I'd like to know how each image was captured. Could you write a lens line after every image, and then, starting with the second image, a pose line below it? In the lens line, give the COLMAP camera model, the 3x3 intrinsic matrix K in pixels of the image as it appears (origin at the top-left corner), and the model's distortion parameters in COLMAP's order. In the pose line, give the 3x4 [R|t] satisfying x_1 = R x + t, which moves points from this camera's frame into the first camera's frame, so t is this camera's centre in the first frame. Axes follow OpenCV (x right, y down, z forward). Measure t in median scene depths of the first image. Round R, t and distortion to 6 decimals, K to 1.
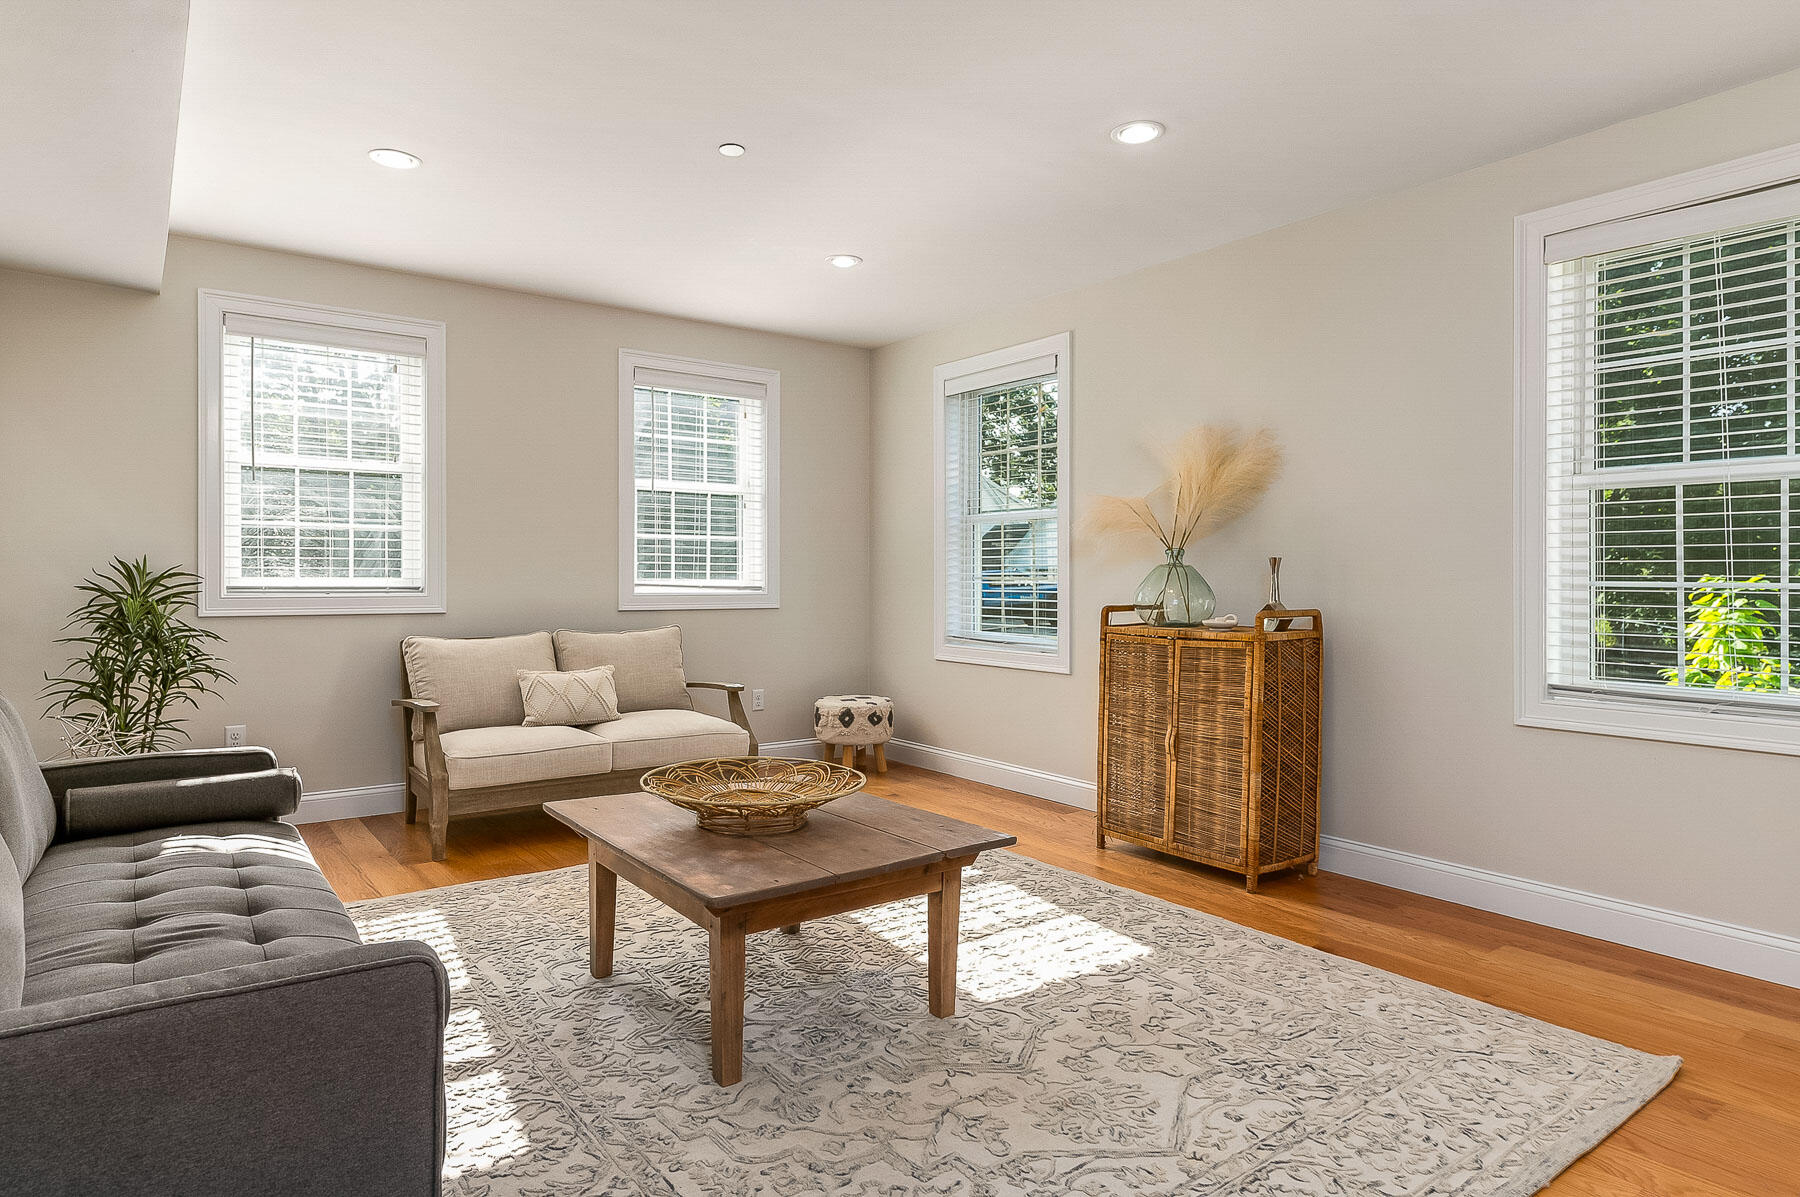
lens RADIAL K [[1030.7, 0, 896.2], [0, 1030.7, 579.0], [0, 0, 1]] dist [0.030479, -0.018862]
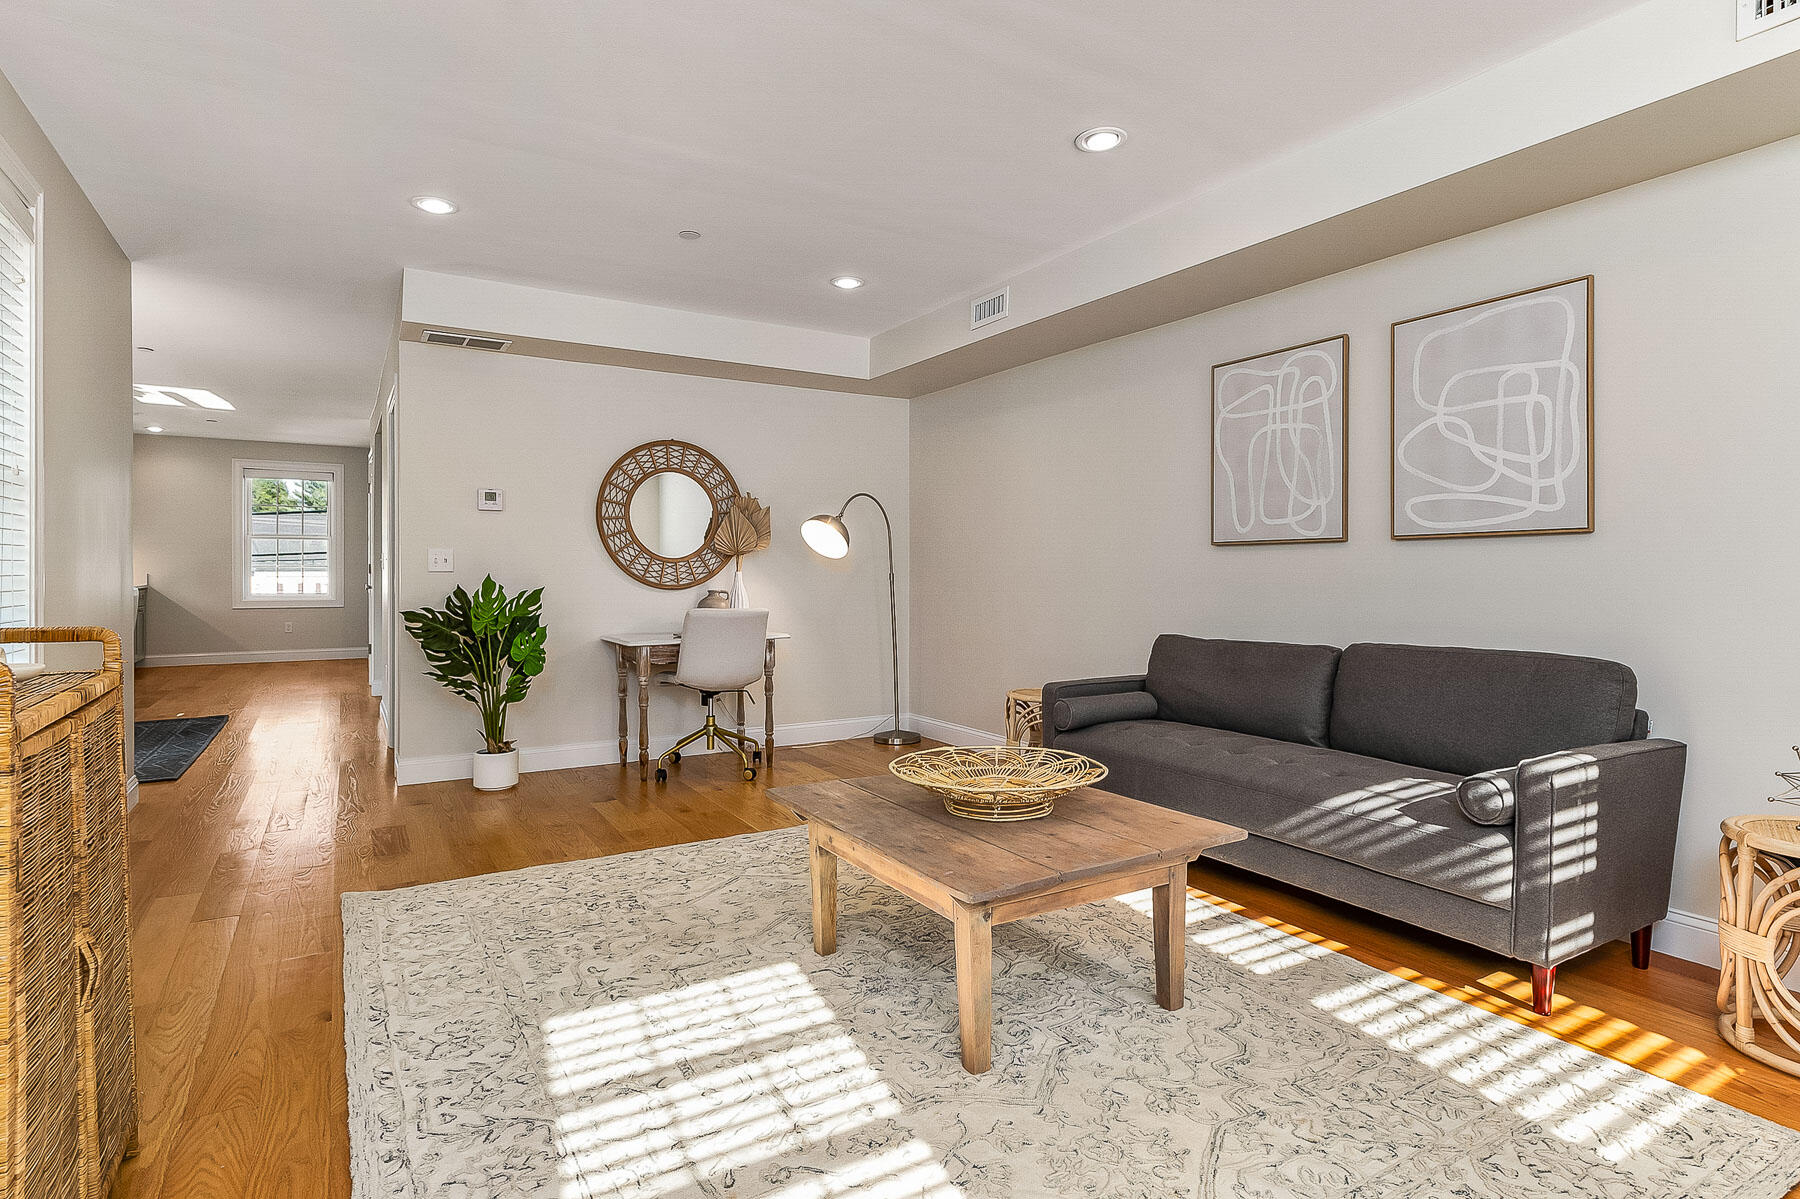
lens RADIAL K [[923.3, 0, 900.6], [0, 923.3, 577.2], [0, 0, 1]] dist [0.003684, 0.000269]
pose [[-0.996026, -0.010894, 0.088400, -0.085126], [-0.010188, 0.999913, 0.008429, -0.001585], [-0.088484, 0.007495, -0.996049, 1.385962]]
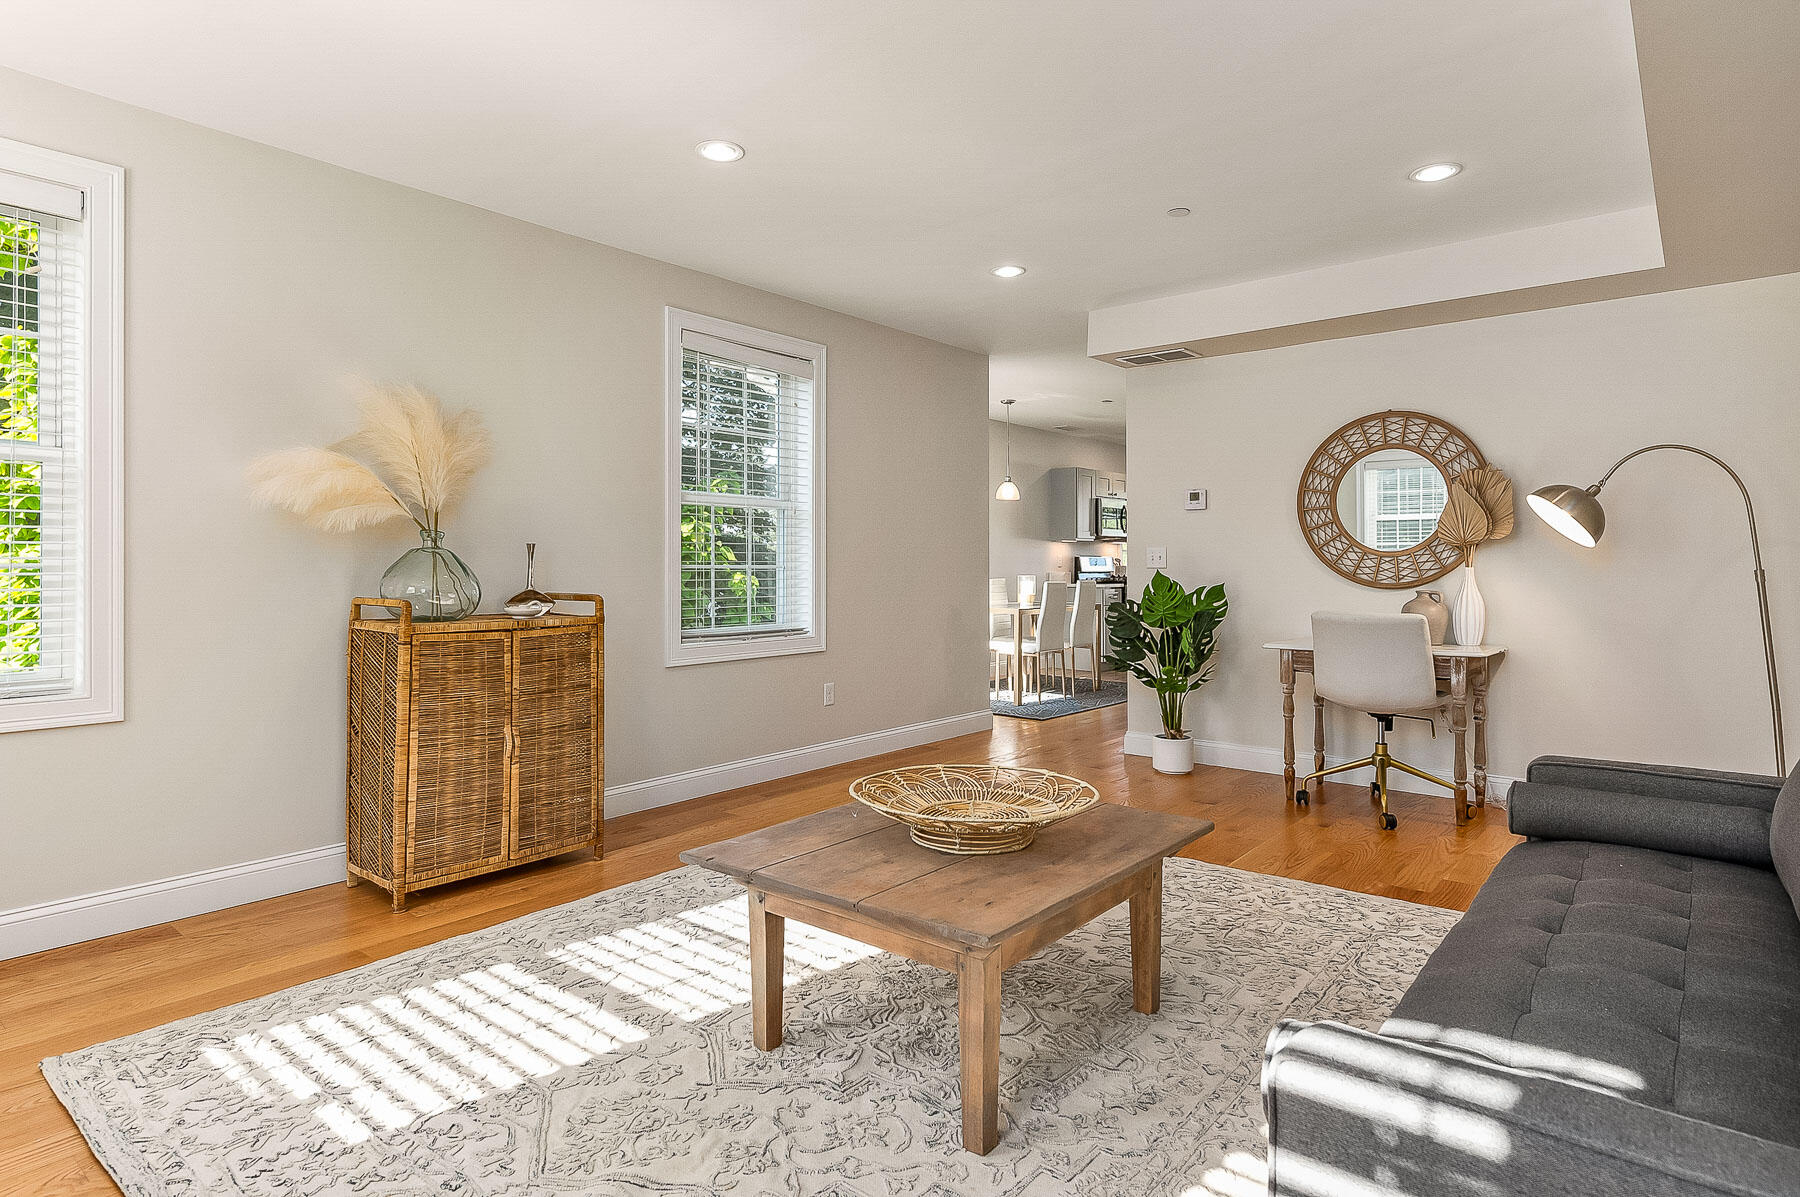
lens RADIAL K [[962.7, 0, 900.2], [0, 962.7, 567.4], [0, 0, 1]] dist [-0.003571, -0.000603]
pose [[-0.239293, -0.009958, 0.970896, -0.669201], [-0.000353, 0.999948, 0.010169, -0.007416], [-0.970947, 0.002090, -0.239284, 0.908983]]
